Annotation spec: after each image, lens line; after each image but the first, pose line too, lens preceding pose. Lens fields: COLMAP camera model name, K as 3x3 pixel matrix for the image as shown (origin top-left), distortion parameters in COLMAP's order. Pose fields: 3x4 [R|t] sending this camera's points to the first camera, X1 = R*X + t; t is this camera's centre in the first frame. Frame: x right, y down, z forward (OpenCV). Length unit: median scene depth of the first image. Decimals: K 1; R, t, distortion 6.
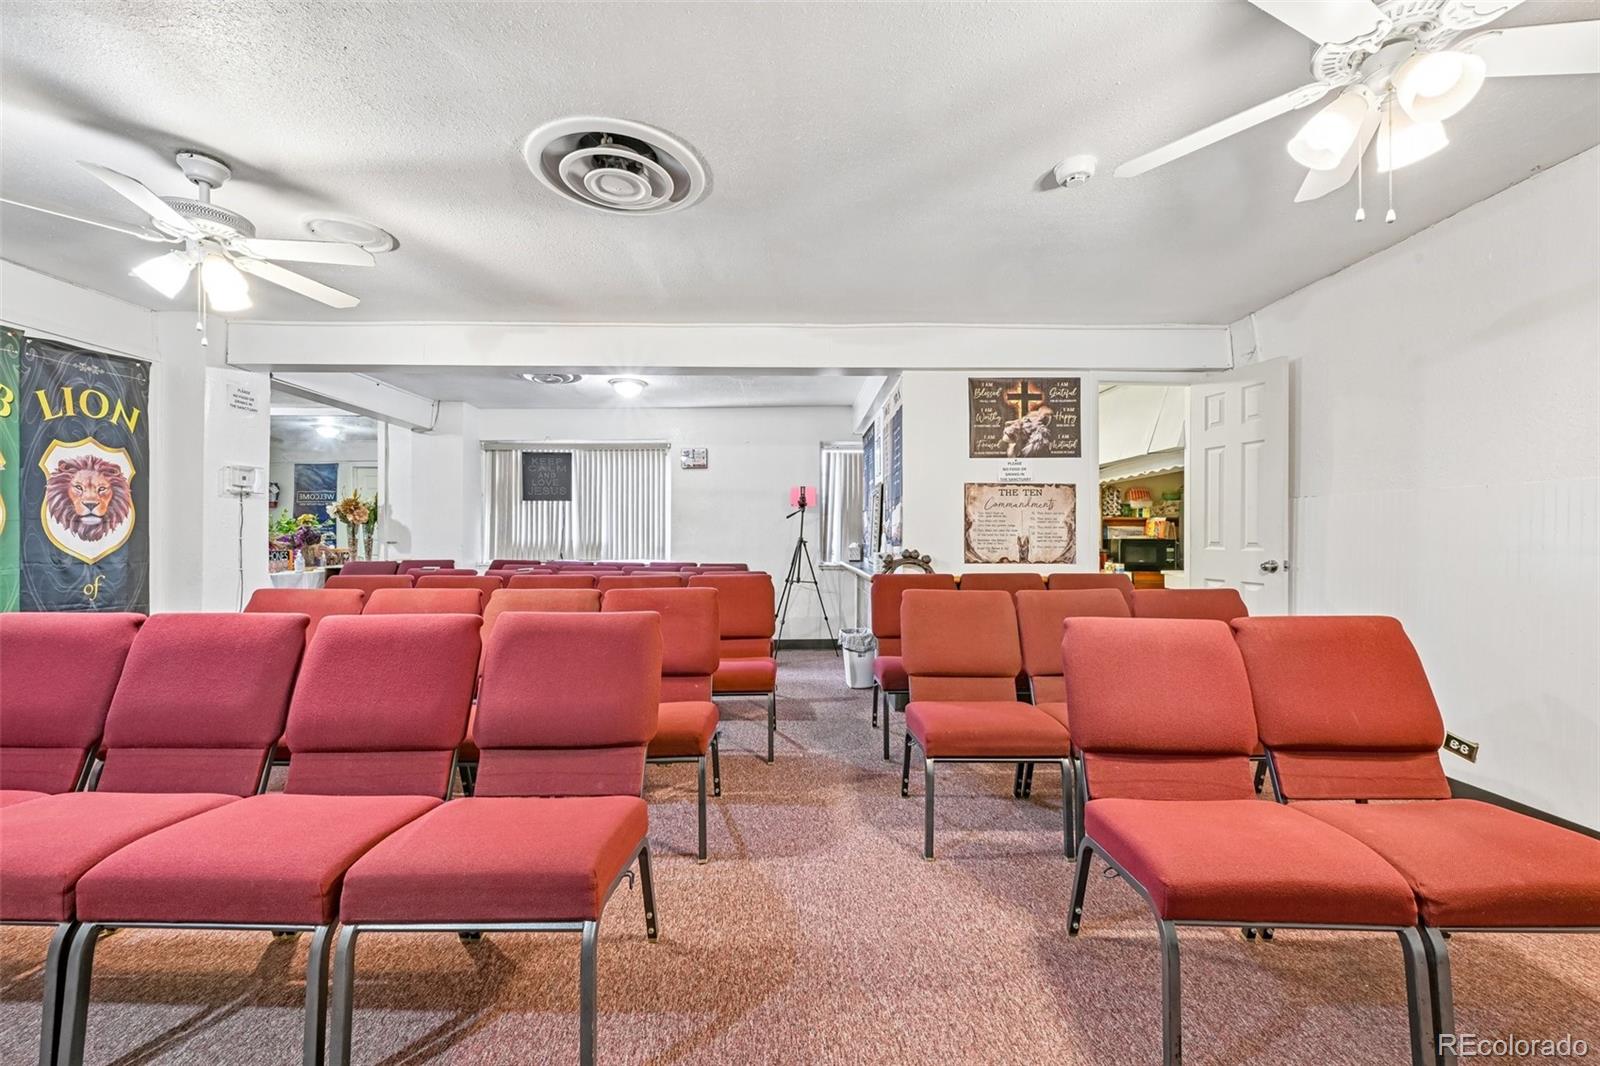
lens RADIAL K [[638.1, 0, 805.6], [0, 638.1, 535.6], [0, 0, 1]] dist [-0.002969, 0.000486]
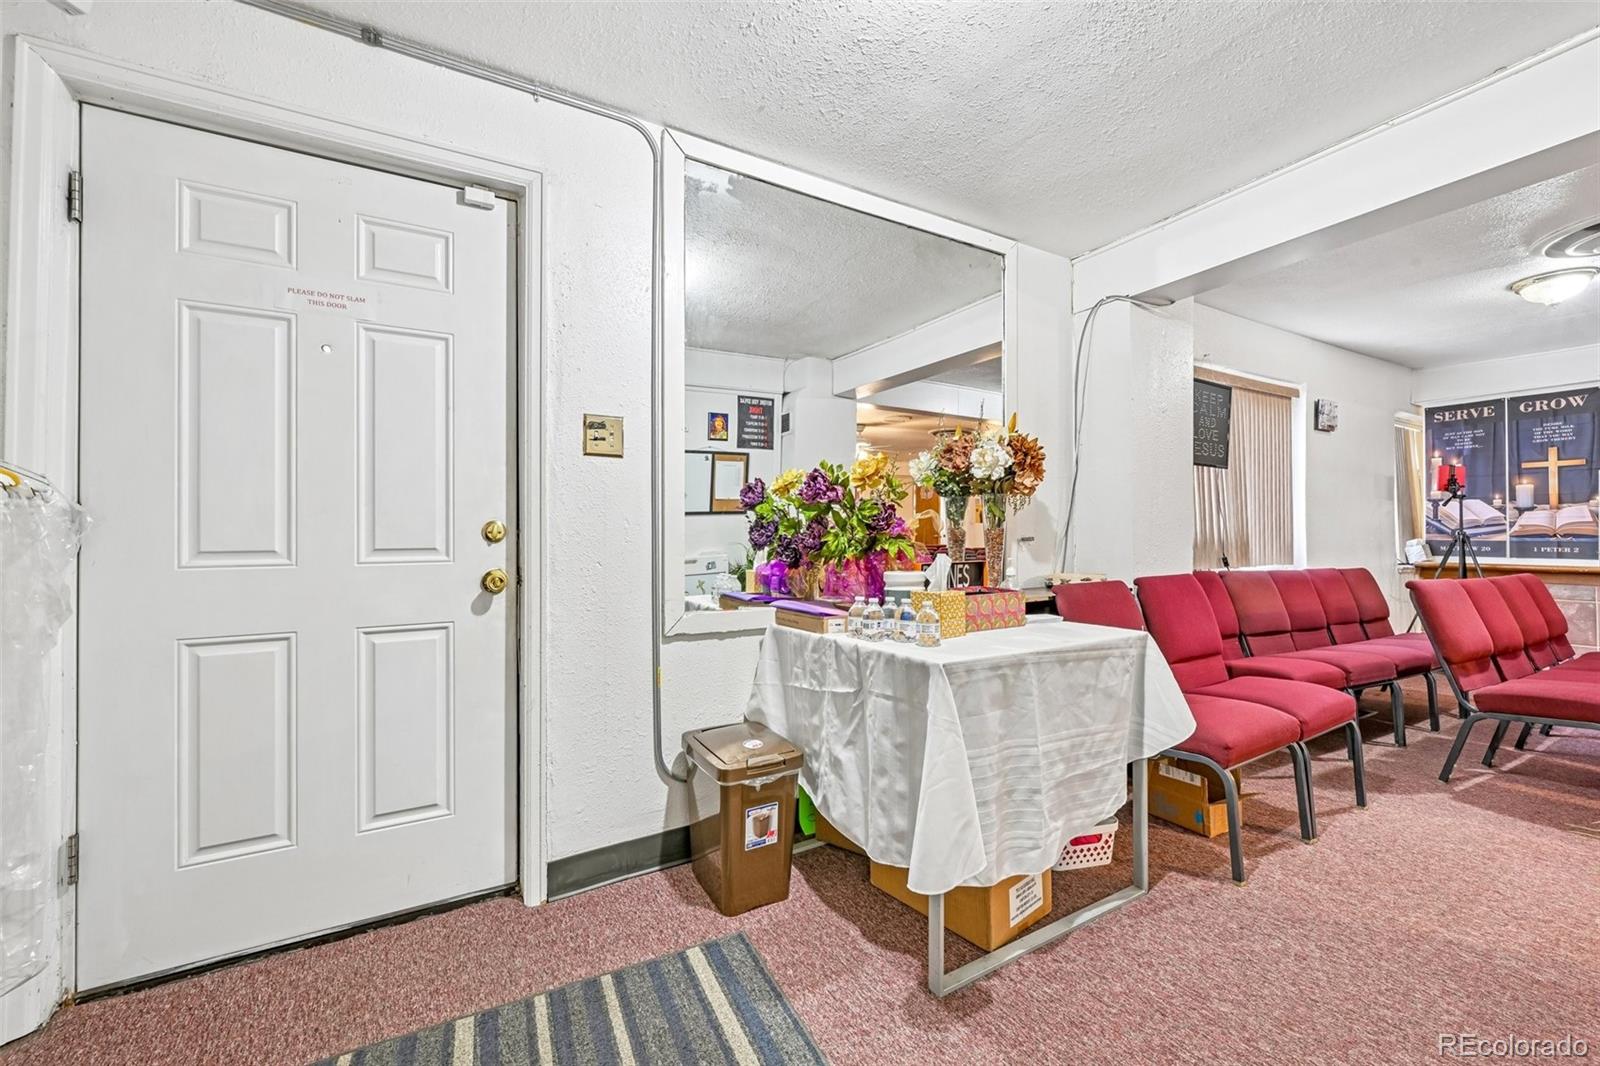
lens RADIAL K [[638.1, 0, 807.4], [0, 638.1, 533.4], [0, 0, 1]] dist [-0.002969, 0.000486]
pose [[0.877526, 0.002665, 0.479521, -1.580684], [-0.003922, 0.999991, 0.001619, 0.010016], [-0.479512, -0.003301, 0.877529, 1.063617]]
